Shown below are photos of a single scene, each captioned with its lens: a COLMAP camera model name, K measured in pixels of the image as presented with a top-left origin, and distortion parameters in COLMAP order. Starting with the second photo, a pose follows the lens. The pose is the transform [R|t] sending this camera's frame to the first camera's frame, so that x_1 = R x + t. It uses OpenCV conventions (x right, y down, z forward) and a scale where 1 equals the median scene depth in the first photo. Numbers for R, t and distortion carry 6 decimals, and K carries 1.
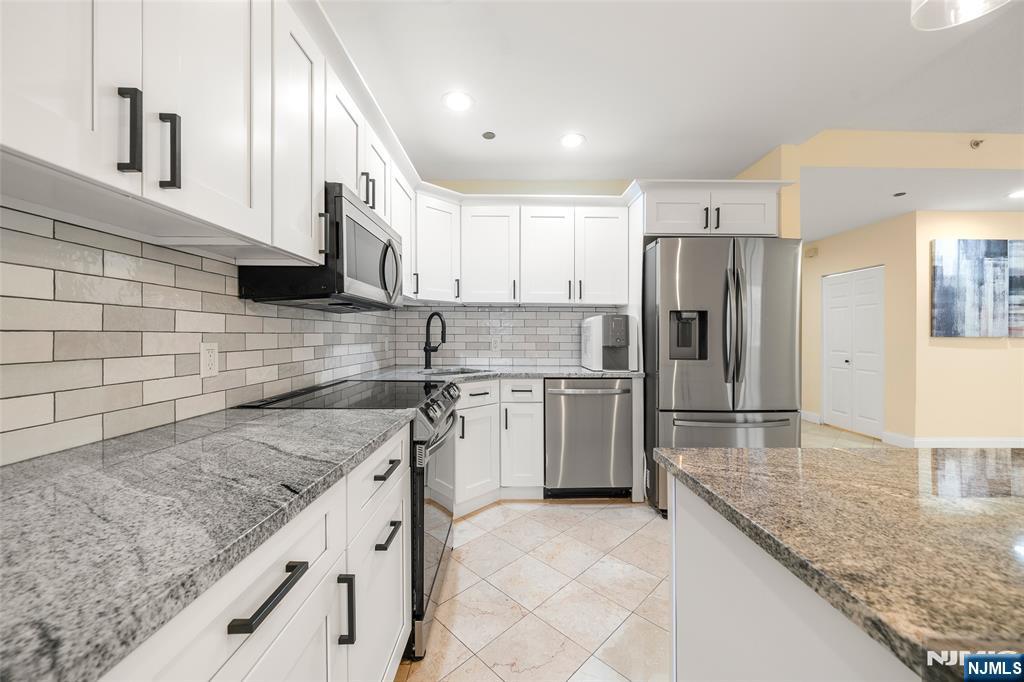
lens RADIAL K [[385.0, 0, 511.4], [0, 385.0, 331.6], [0, 0, 1]] dist [-0.001175, -0.000059]
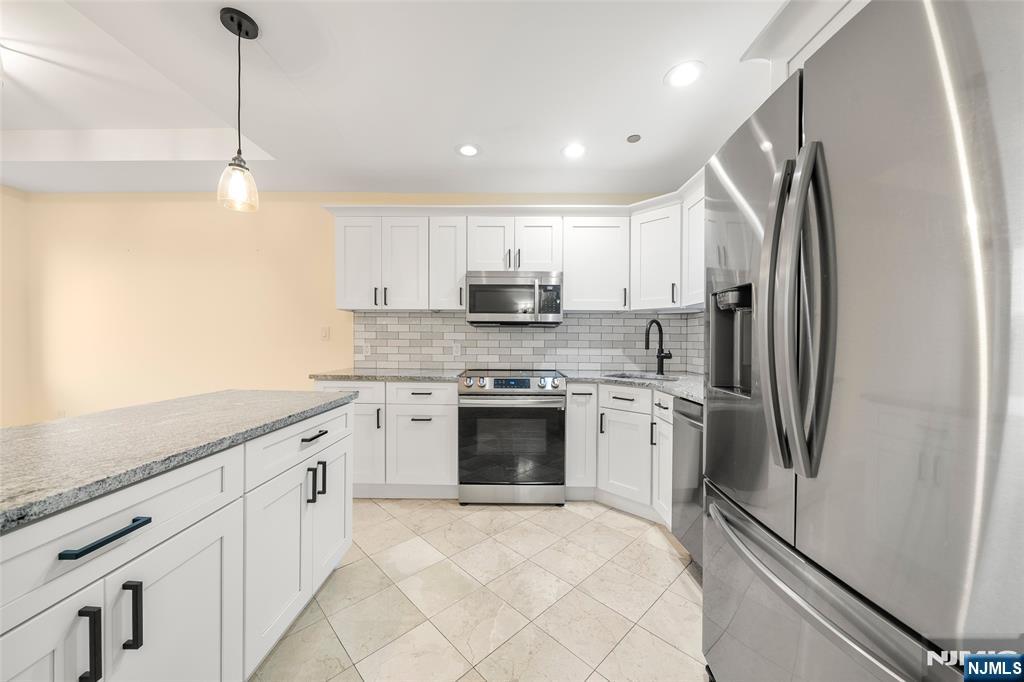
lens RADIAL K [[365.1, 0, 512.0], [0, 365.1, 341.0], [0, 0, 1]] dist [-0.000331, -0.000049]
pose [[-0.021058, 0.003607, -0.999772, 0.808781], [0.002798, 0.999990, 0.003549, 0.001591], [0.999774, -0.002723, -0.021068, 0.645449]]
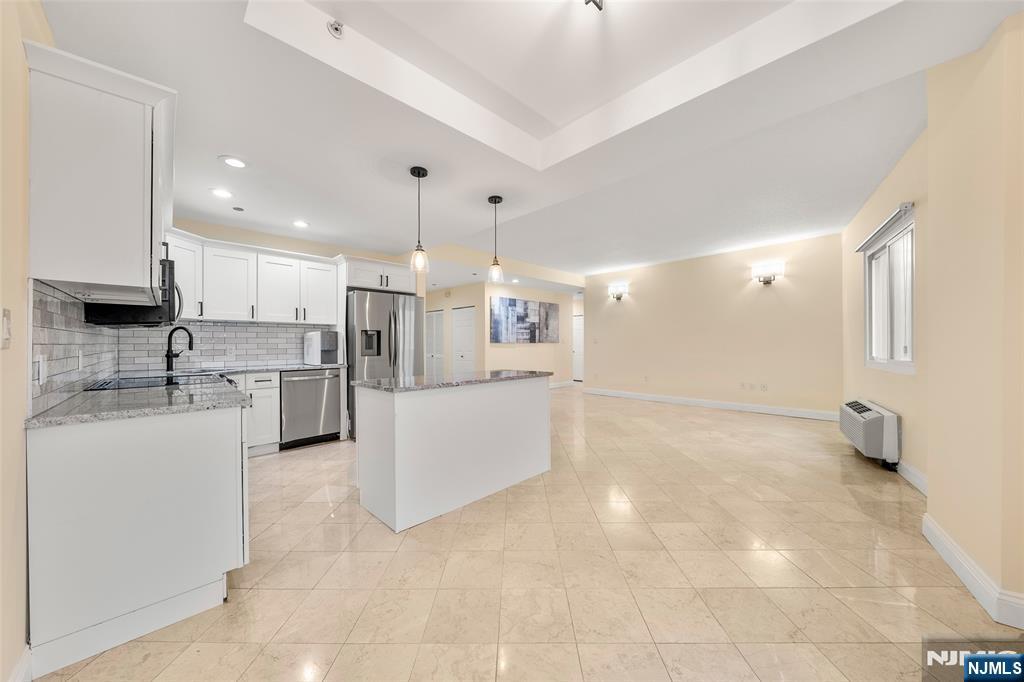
lens RADIAL K [[365.1, 0, 512.0], [0, 365.1, 341.0], [0, 0, 1]] dist [-0.000331, -0.000049]
pose [[0.724255, -0.003583, 0.689523, -0.237130], [-0.000788, 0.999982, 0.006024, -0.010869], [-0.689532, -0.004906, 0.724238, -0.665131]]
